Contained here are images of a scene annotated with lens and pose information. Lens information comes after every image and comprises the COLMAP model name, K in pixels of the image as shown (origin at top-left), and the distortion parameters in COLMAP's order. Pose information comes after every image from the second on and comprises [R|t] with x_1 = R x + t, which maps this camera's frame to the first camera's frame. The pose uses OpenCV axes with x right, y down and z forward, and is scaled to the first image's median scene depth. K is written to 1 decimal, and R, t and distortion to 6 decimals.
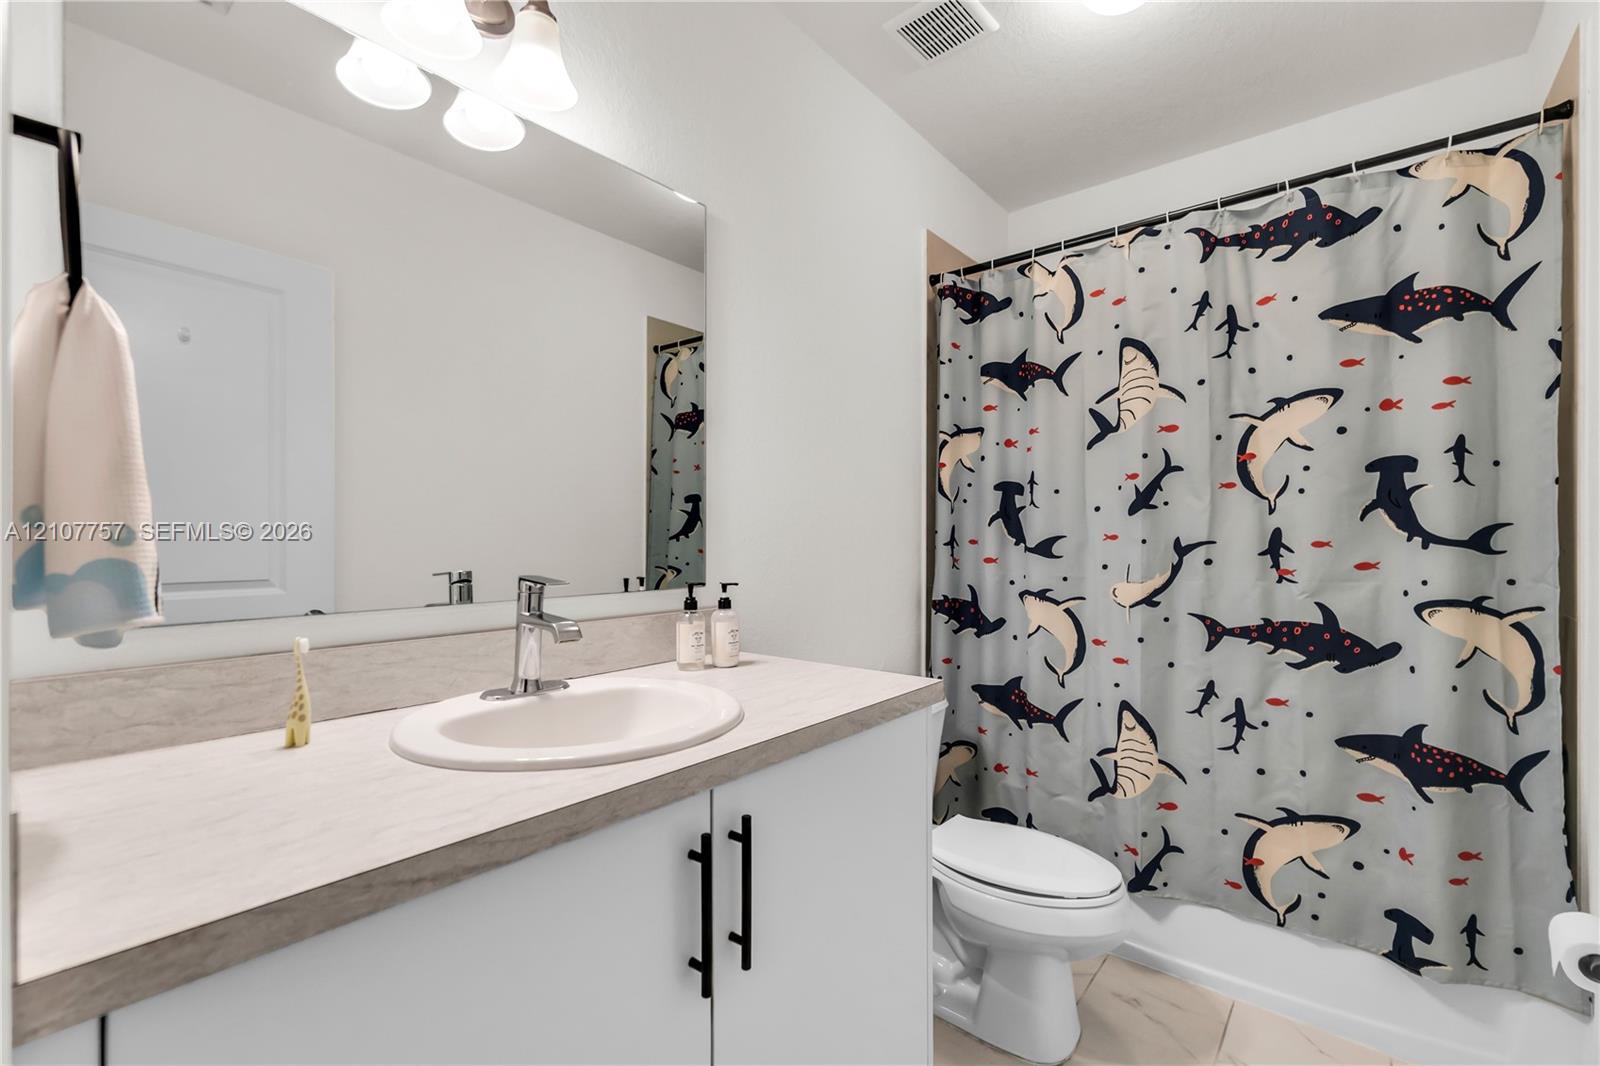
lens RADIAL K [[704.0, 0, 796.5], [0, 704.0, 527.9], [0, 0, 1]] dist [-0.003822, 0.003021]
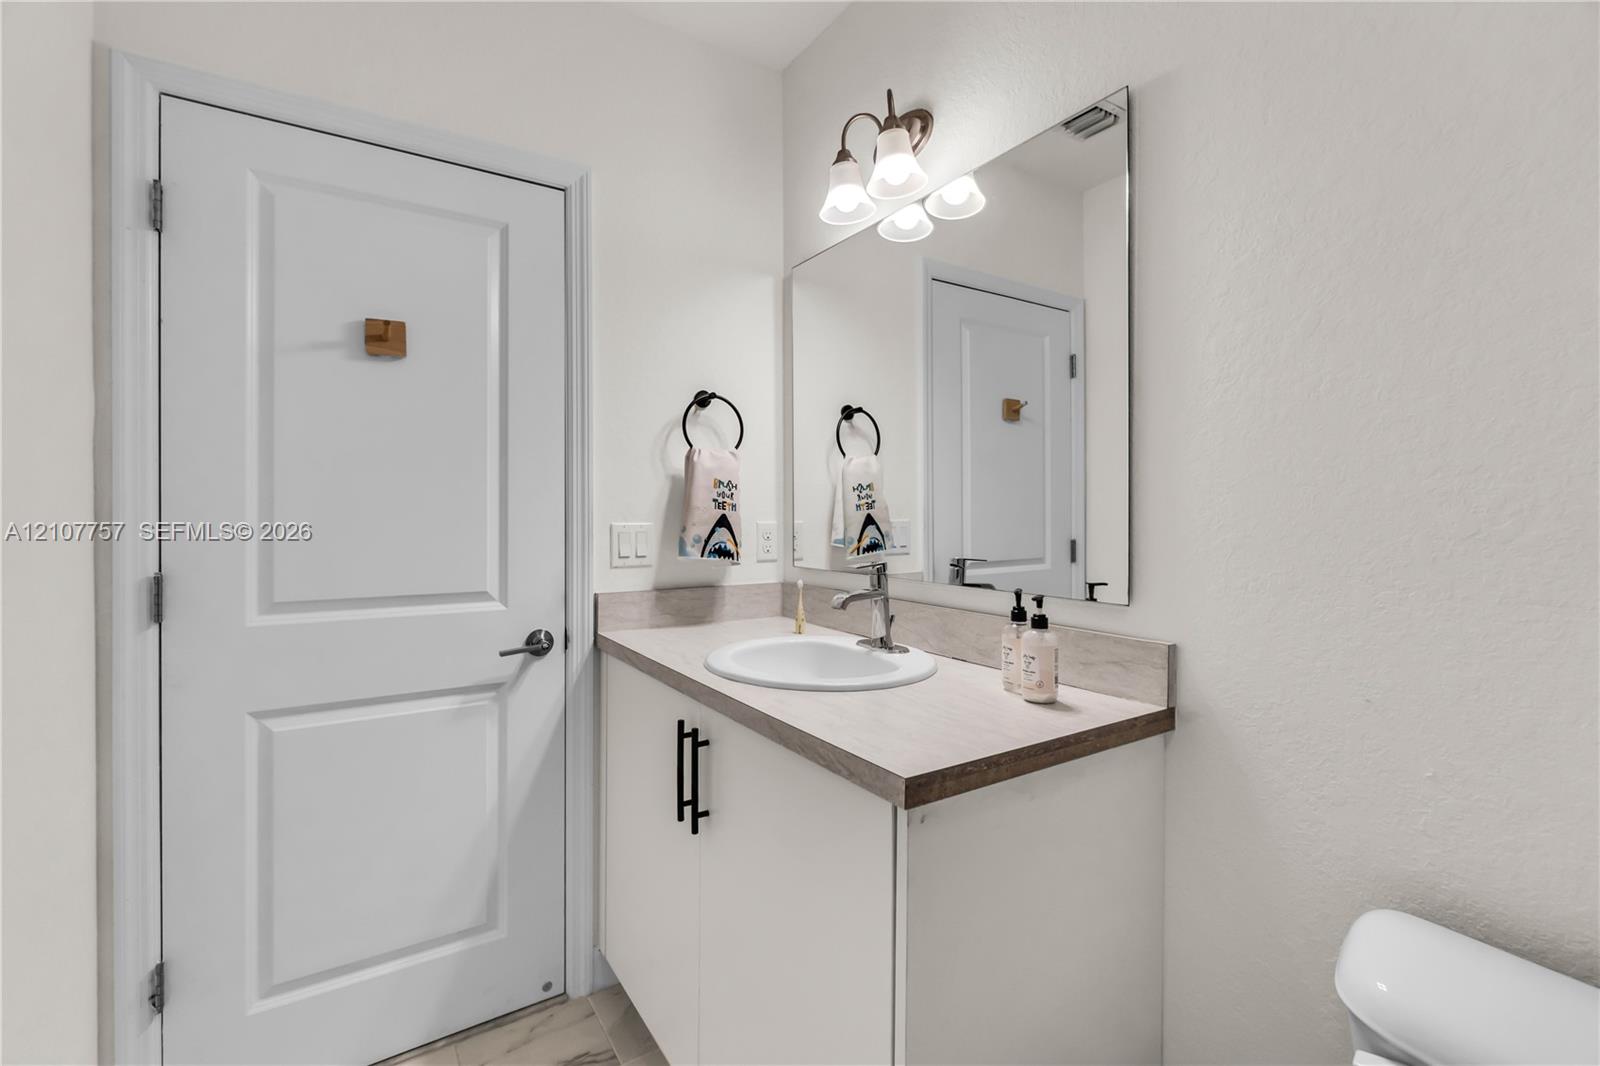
lens RADIAL K [[704.0, 0, 796.7], [0, 704.0, 526.6], [0, 0, 1]] dist [-0.003822, 0.003021]
pose [[-0.308689, 0.013735, -0.951064, 0.890045], [0.008231, 0.999897, 0.011769, -0.014898], [0.951127, -0.004195, -0.308770, 1.186774]]
